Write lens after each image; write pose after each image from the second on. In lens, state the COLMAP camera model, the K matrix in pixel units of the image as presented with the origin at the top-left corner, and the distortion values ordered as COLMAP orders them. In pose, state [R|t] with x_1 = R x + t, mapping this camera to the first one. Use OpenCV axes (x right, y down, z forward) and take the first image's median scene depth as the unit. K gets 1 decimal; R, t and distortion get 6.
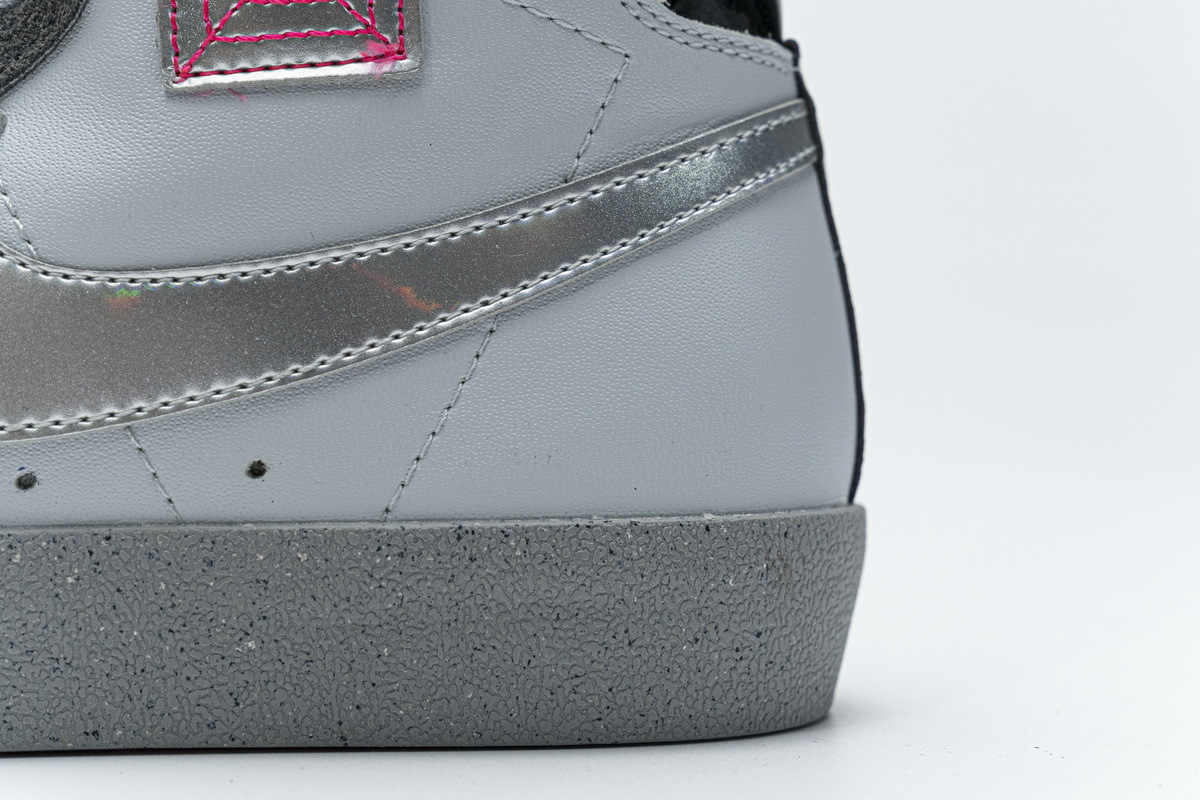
lens RADIAL K [[2249.3, 0, 600.0], [0, 2249.3, 400.0], [0, 0, 1]] dist [-0.001754, -0.065296]
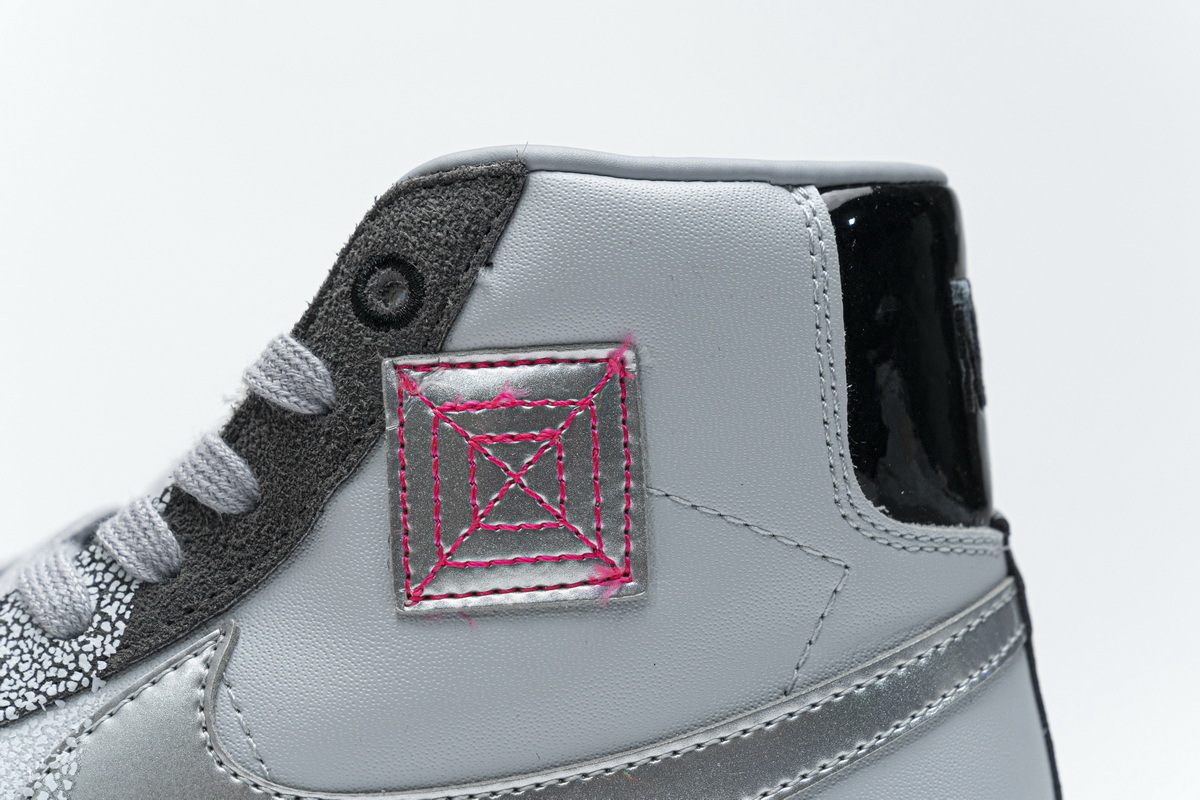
lens RADIAL K [[2249.3, 0, 600.0], [0, 2249.3, 400.0], [0, 0, 1]] dist [-0.001754, -0.065296]
pose [[0.998964, 0.012611, -0.043724, -0.057699], [-0.013488, 0.999713, -0.019804, -0.214825], [0.043462, 0.020373, 0.998847, -0.016674]]
